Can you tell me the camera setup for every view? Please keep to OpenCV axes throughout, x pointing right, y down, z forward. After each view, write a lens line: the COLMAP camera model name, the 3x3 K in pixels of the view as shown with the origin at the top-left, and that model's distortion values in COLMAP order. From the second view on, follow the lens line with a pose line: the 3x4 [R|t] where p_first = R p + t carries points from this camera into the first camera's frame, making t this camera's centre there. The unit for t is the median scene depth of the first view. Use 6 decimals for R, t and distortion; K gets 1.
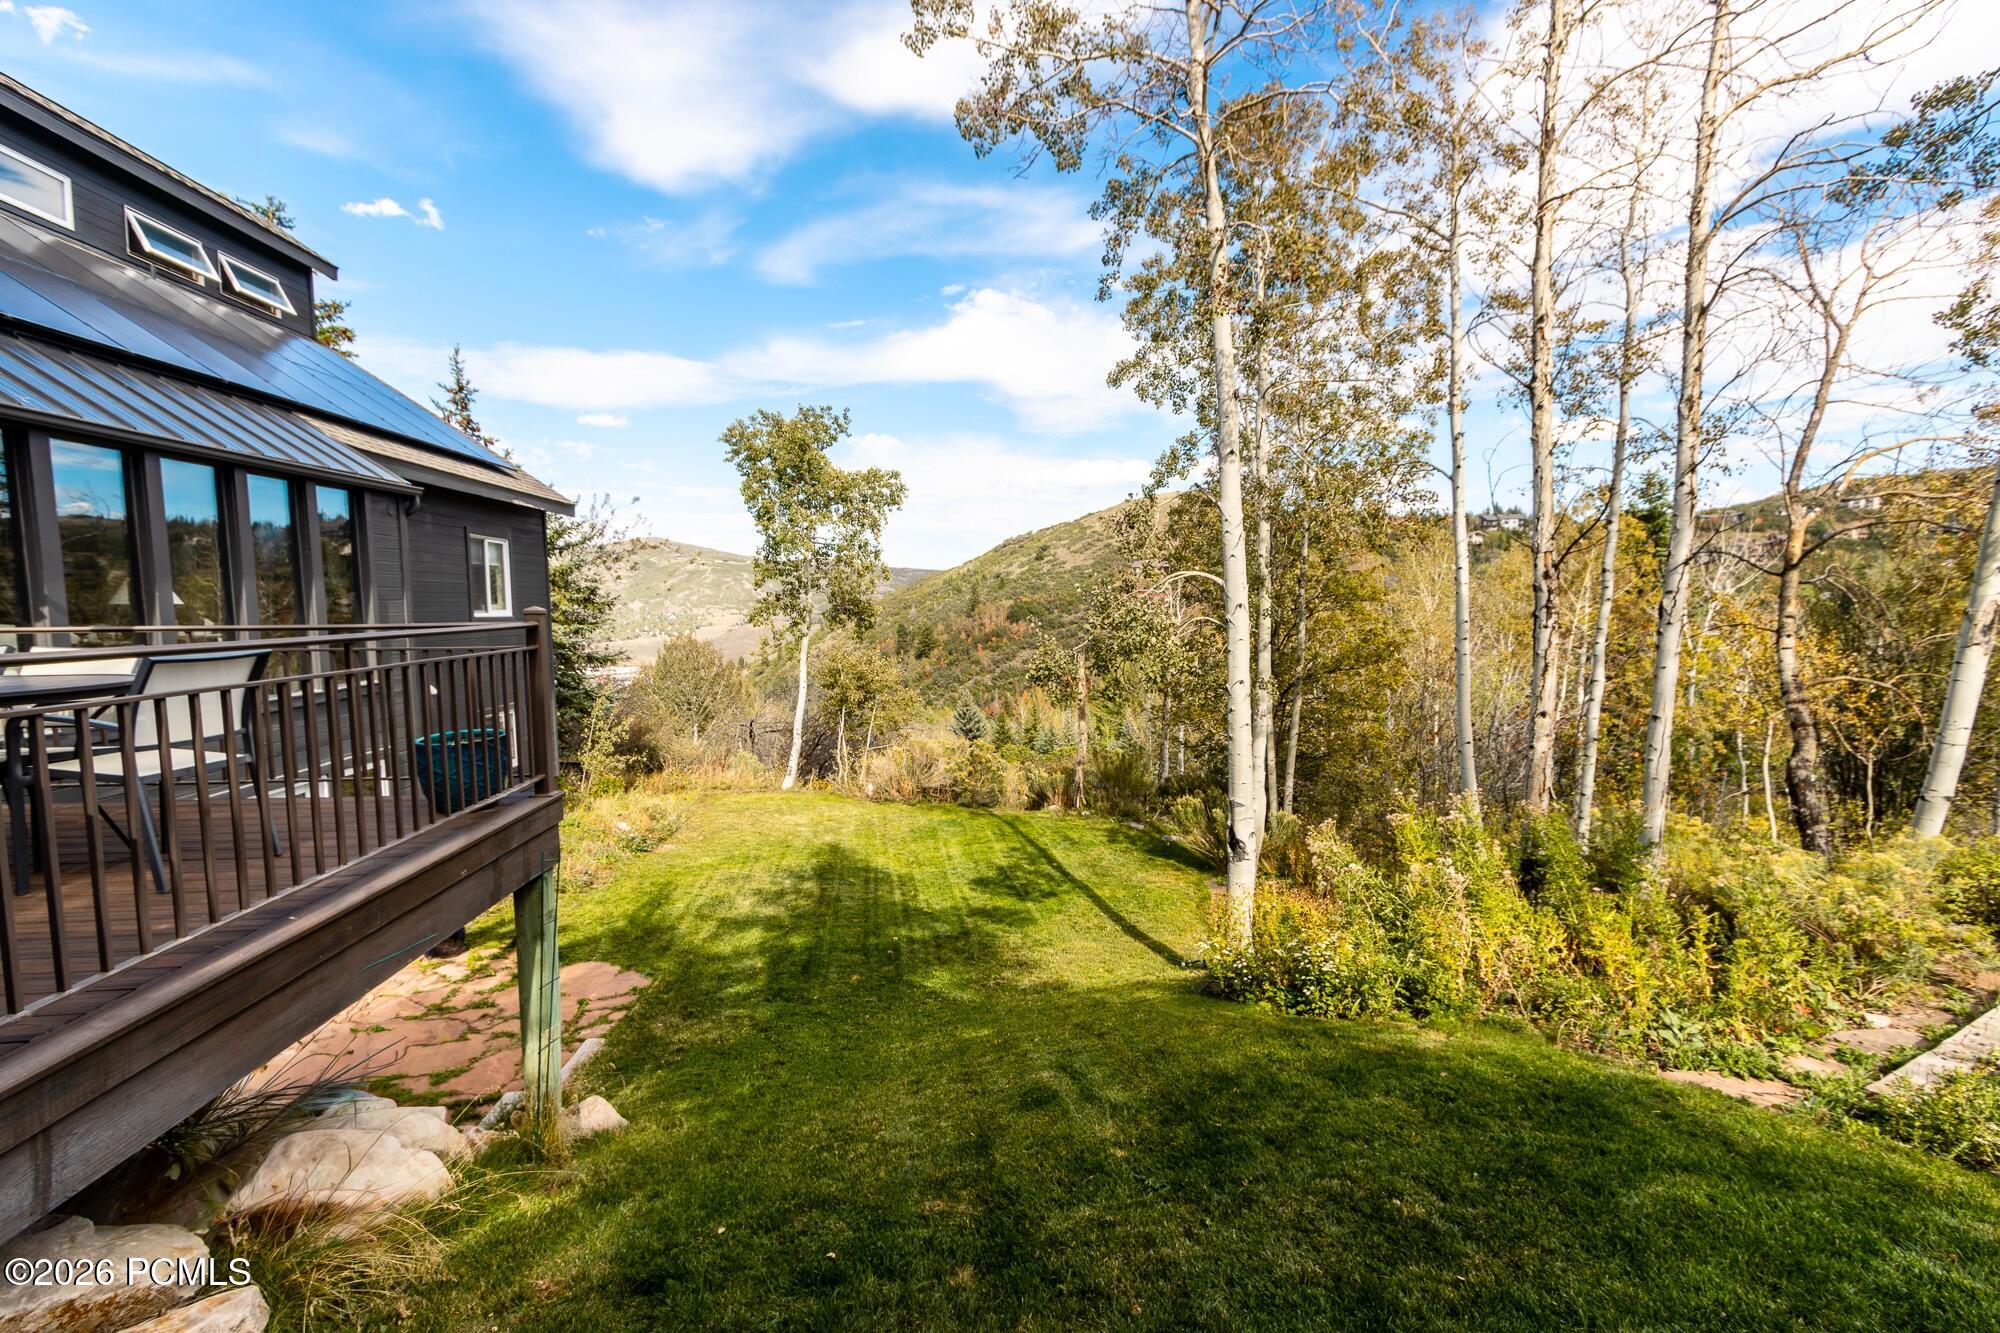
lens RADIAL K [[914.9, 0, 981.3], [0, 914.9, 687.4], [0, 0, 1]] dist [0.003240, 0.000027]
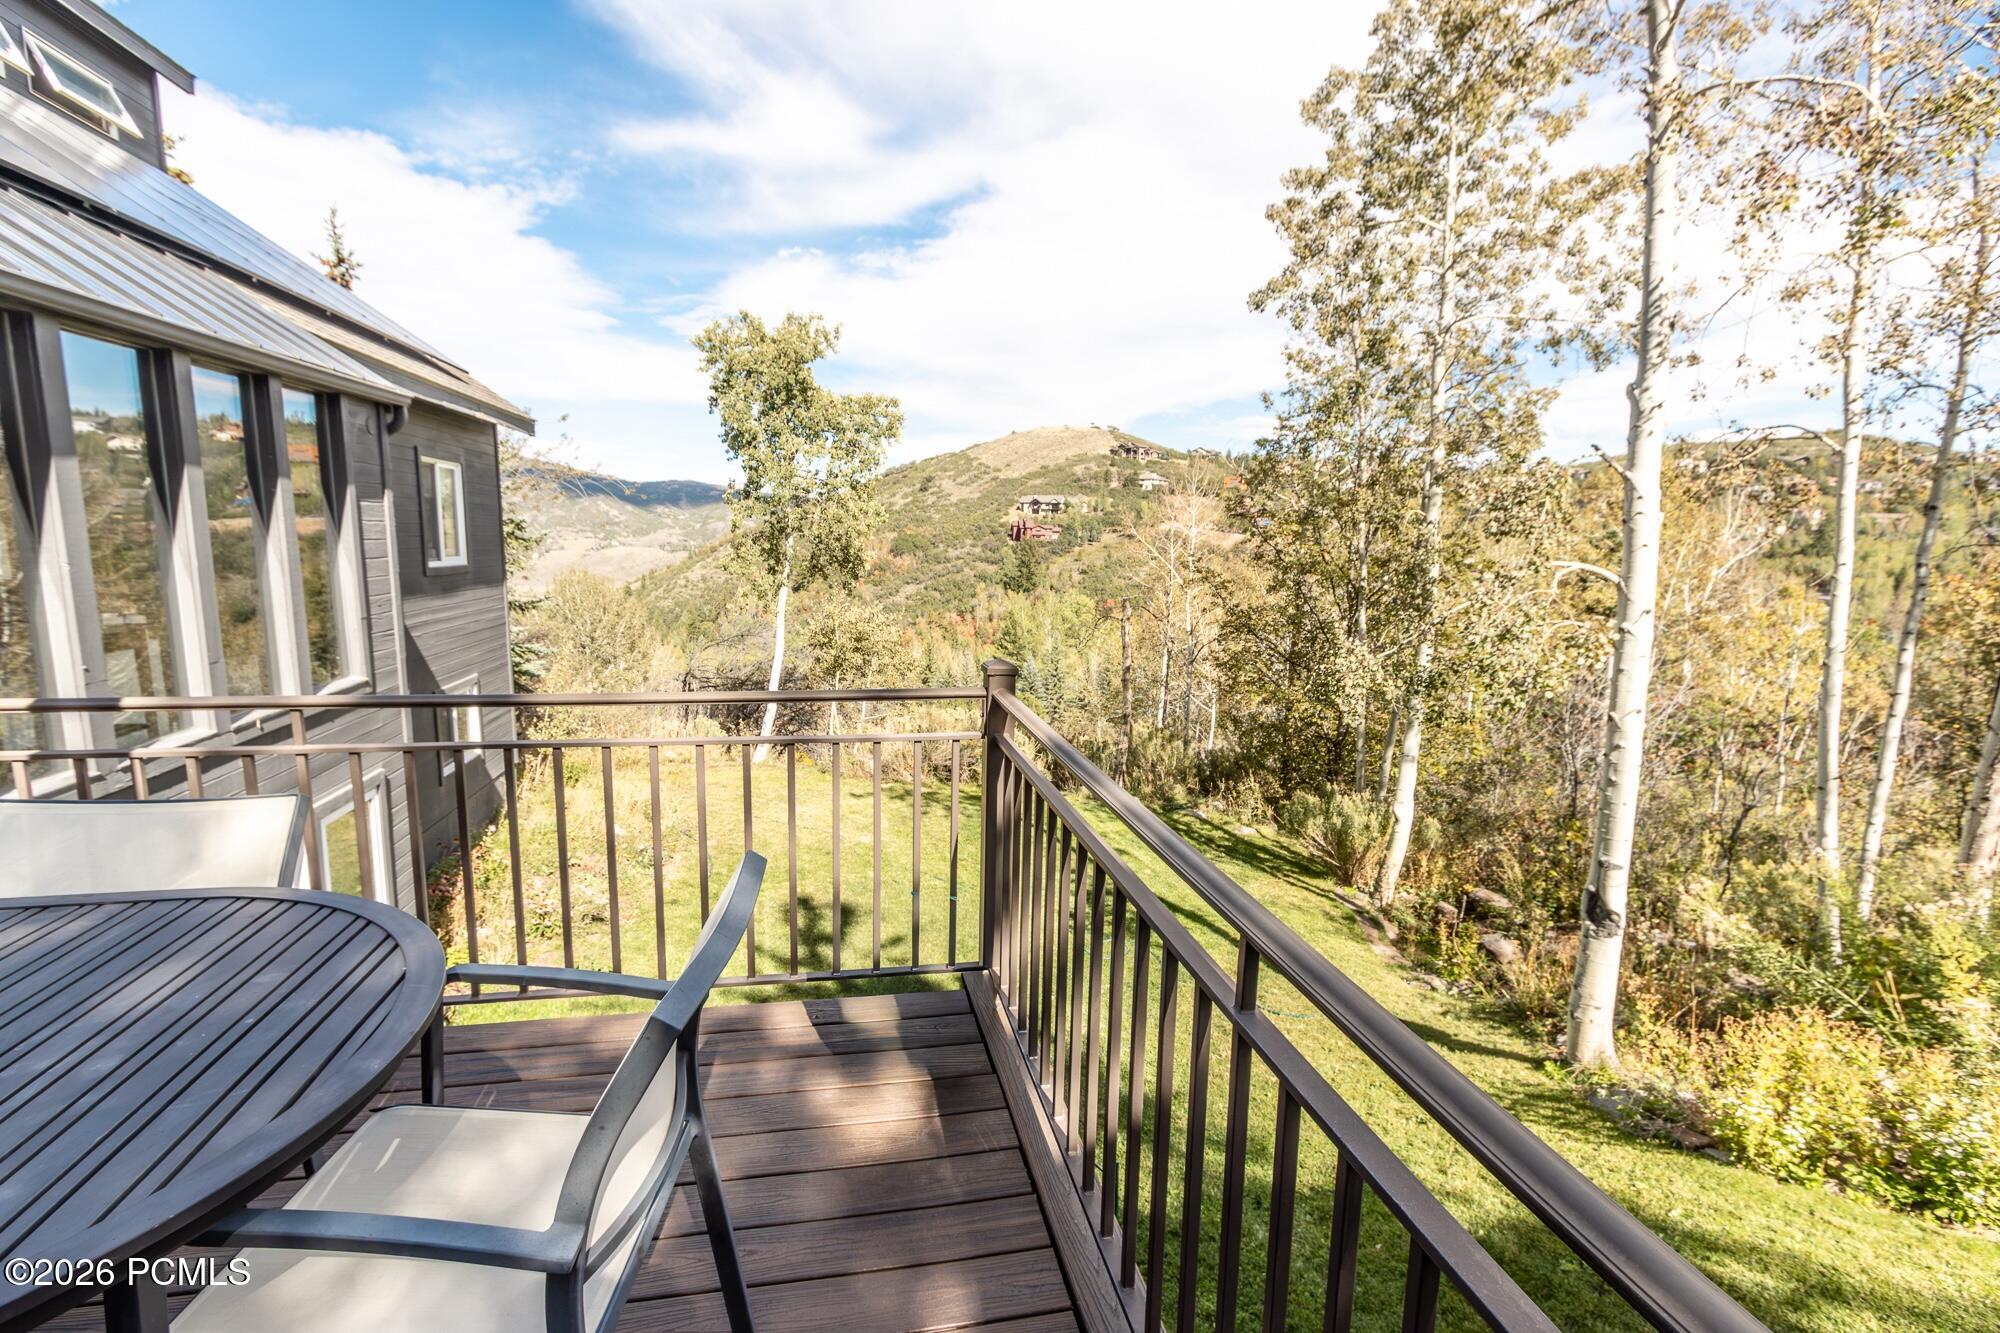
lens RADIAL K [[938.7, 0, 994.2], [0, 938.7, 686.0], [0, 0, 1]] dist [0.001378, -0.001280]
pose [[0.990386, 0.008585, 0.138067, -0.174761], [-0.017603, 0.997780, 0.064235, -0.033348], [-0.137209, -0.066048, 0.988338, 0.145872]]
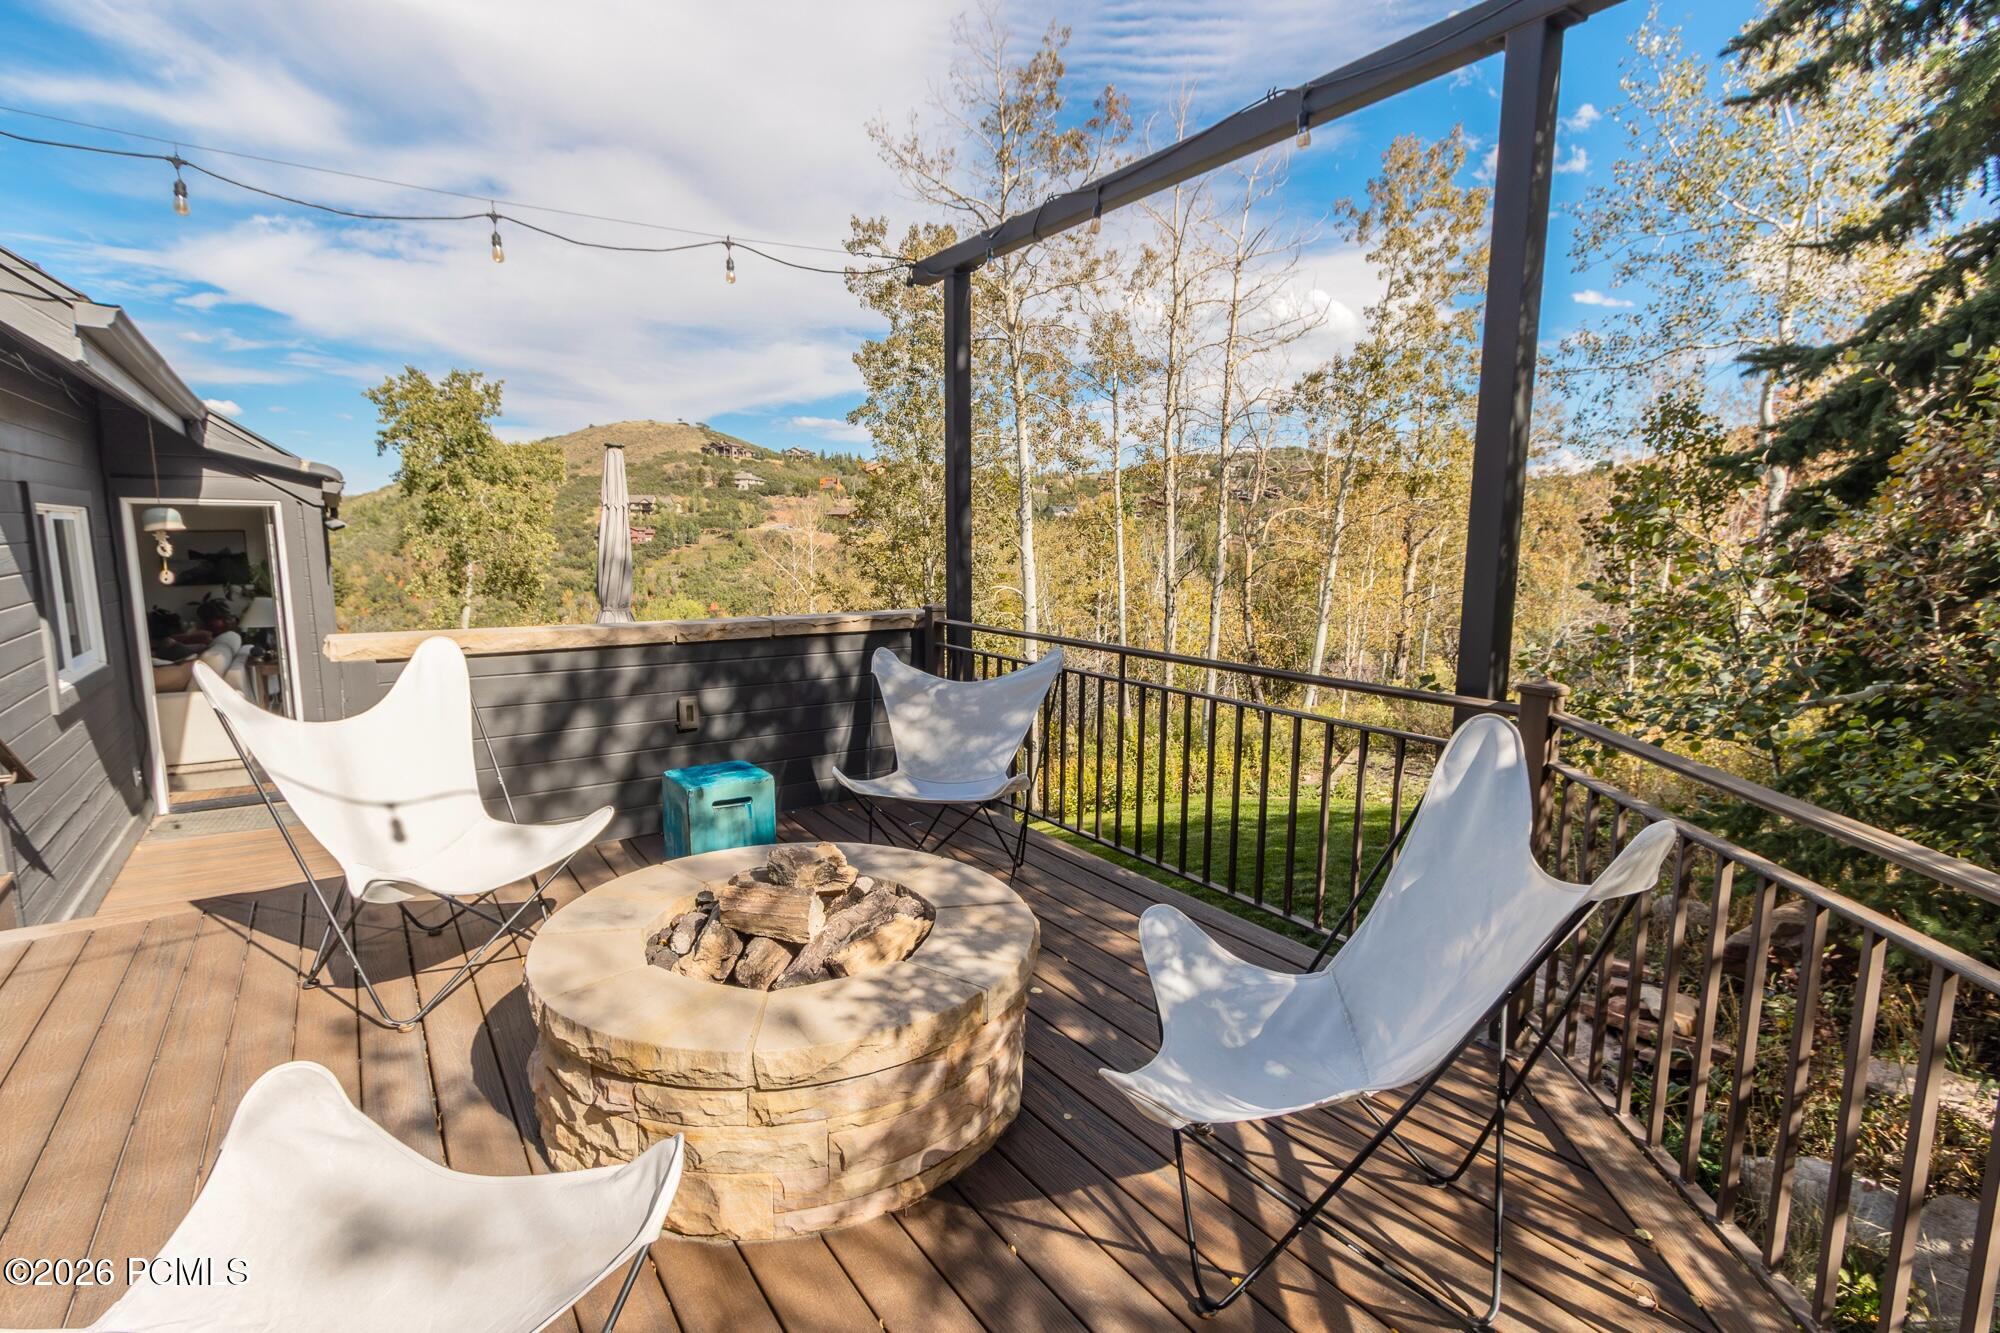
lens RADIAL K [[938.7, 0, 994.2], [0, 938.7, 686.0], [0, 0, 1]] dist [0.001378, -0.001280]
pose [[0.852685, -0.061583, 0.518784, -0.347657], [0.031366, 0.997271, 0.066829, -0.030081], [-0.521484, -0.040712, 0.852289, -0.237245]]
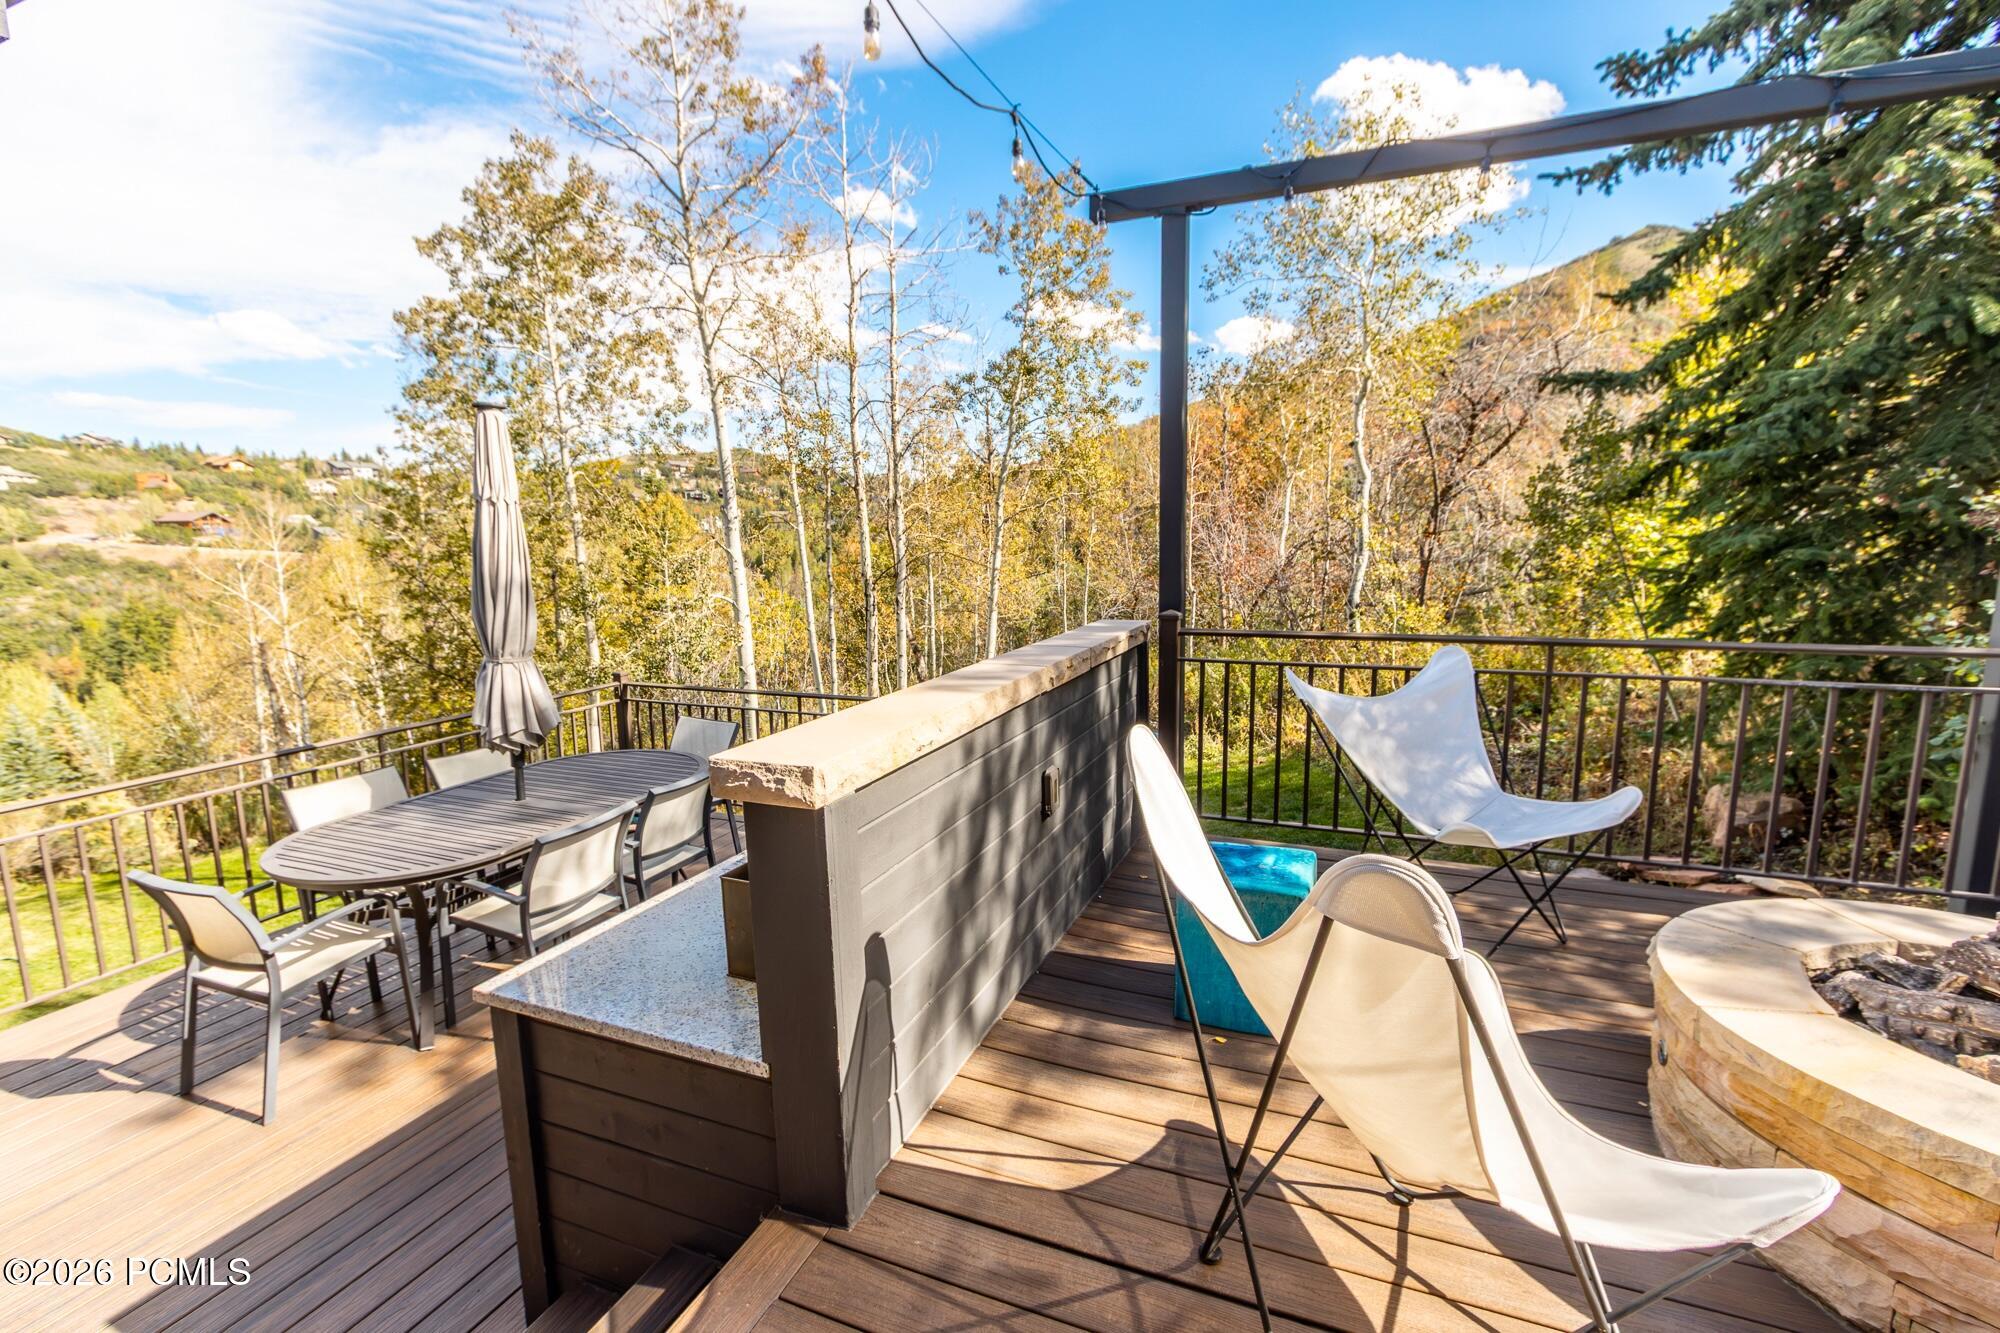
lens RADIAL K [[914.9, 0, 981.3], [0, 914.9, 687.4], [0, 0, 1]] dist [0.003240, 0.000027]
pose [[0.452929, -0.142515, 0.880082, -0.451052], [0.099300, 0.989063, 0.109059, -0.049015], [-0.885999, 0.037997, 0.462127, -0.033350]]
